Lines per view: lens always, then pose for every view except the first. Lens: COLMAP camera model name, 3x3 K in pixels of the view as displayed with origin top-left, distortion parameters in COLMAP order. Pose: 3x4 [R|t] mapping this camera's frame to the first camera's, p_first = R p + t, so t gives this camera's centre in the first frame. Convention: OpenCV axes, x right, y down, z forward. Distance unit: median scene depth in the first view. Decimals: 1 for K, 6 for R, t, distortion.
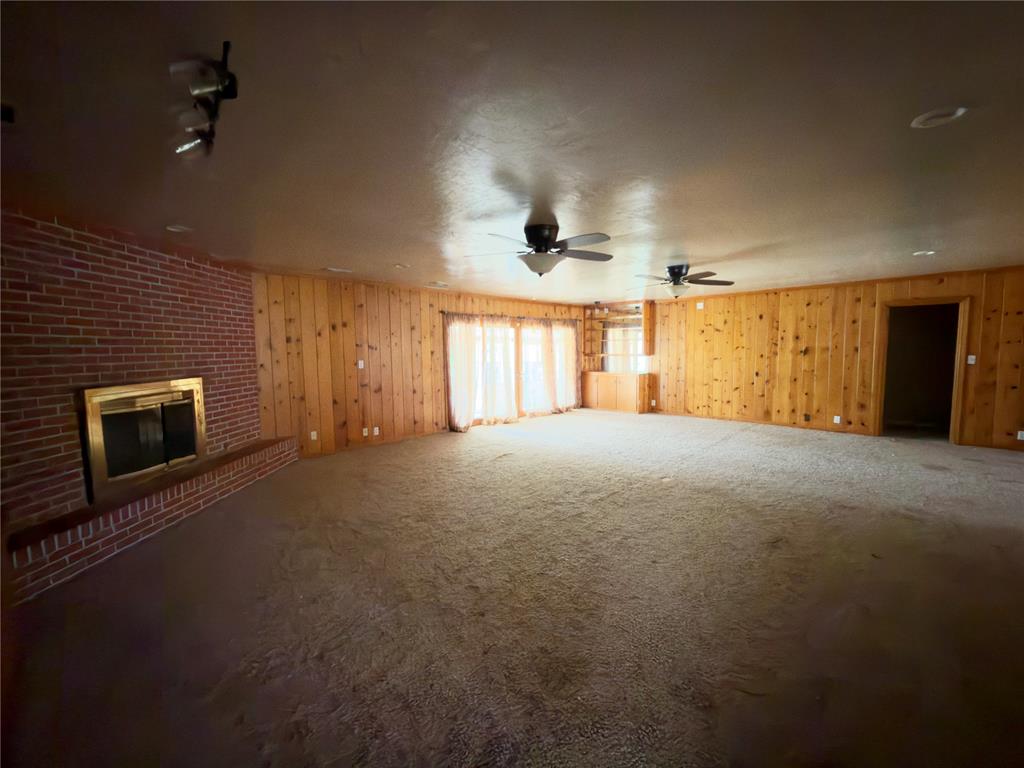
lens RADIAL K [[409.4, 0, 511.1], [0, 409.4, 382.4], [0, 0, 1]] dist [0.001191, 0.000198]
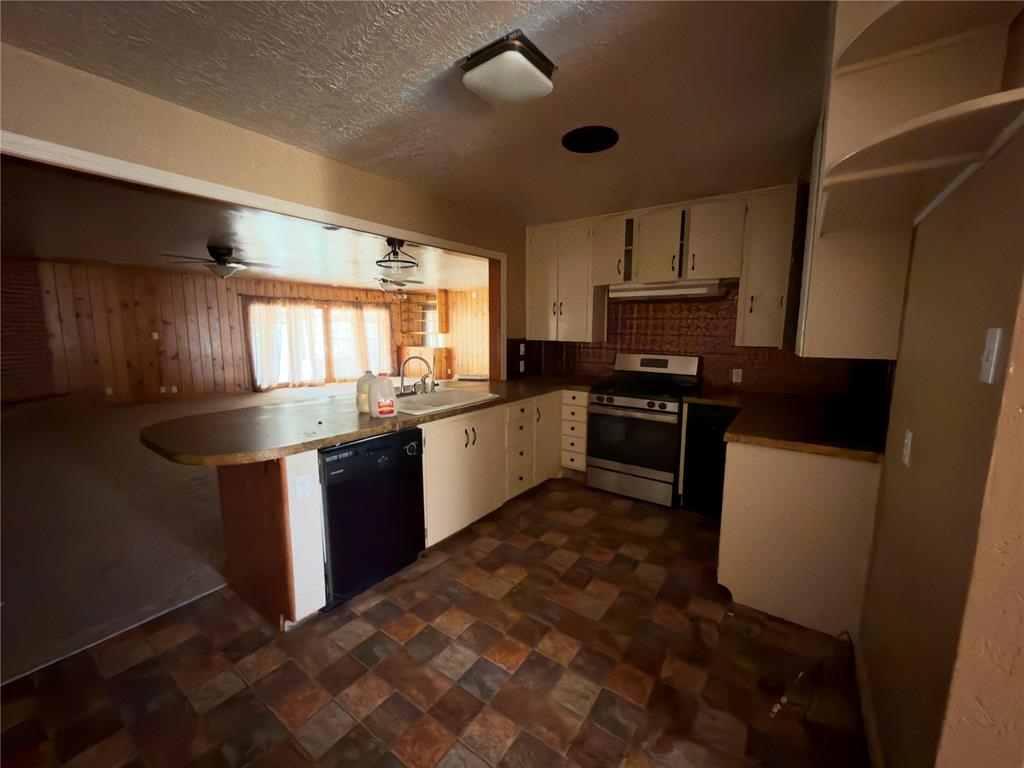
lens RADIAL K [[409.4, 0, 512.7], [0, 409.4, 382.0], [0, 0, 1]] dist [0.001191, 0.000198]
pose [[0.990131, -0.001820, 0.140130, 0.395784], [-0.004897, 0.998856, 0.047575, 0.023525], [-0.140057, -0.047792, 0.988989, -0.296391]]
